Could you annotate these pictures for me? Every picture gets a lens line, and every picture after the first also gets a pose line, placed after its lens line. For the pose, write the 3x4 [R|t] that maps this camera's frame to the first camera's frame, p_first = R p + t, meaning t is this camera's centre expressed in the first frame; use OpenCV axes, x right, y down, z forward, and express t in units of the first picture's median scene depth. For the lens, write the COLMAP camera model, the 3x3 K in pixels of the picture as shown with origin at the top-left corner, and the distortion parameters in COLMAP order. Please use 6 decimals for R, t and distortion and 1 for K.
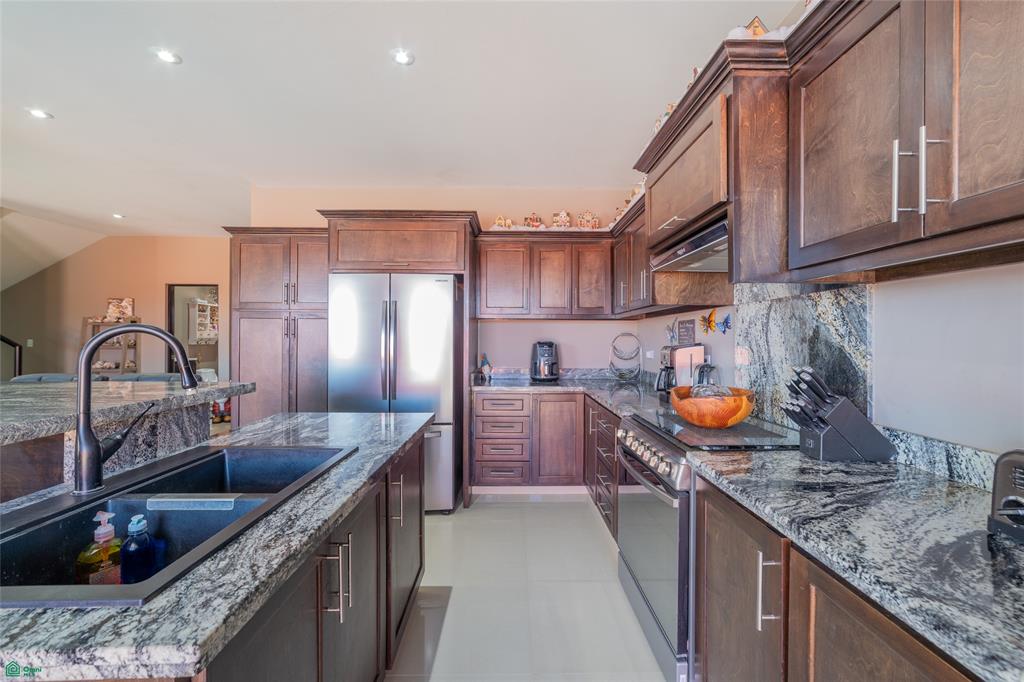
lens RADIAL K [[414.1, 0, 511.3], [0, 414.1, 340.5], [0, 0, 1]] dist [-0.016247, 0.003731]
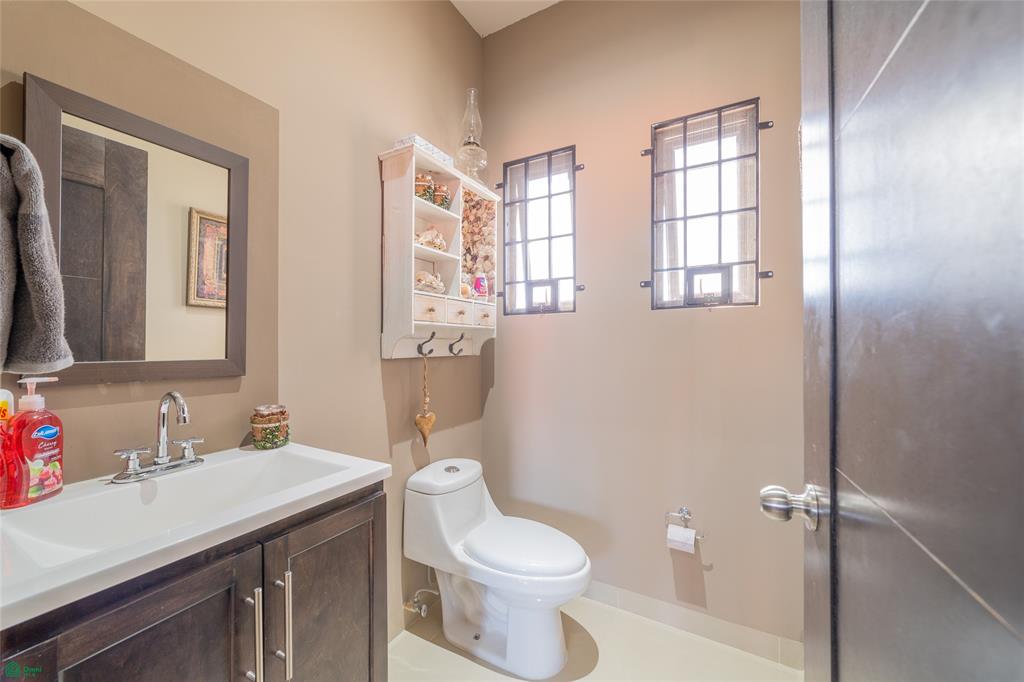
lens RADIAL K [[401.0, 0, 507.9], [0, 401.0, 340.6], [0, 0, 1]] dist [0.002462, 0.000272]
pose [[0.876954, -0.013750, -0.480378, -0.615165], [0.008250, 0.999874, -0.013559, 0.004270], [0.480504, 0.007927, 0.876957, 0.829368]]
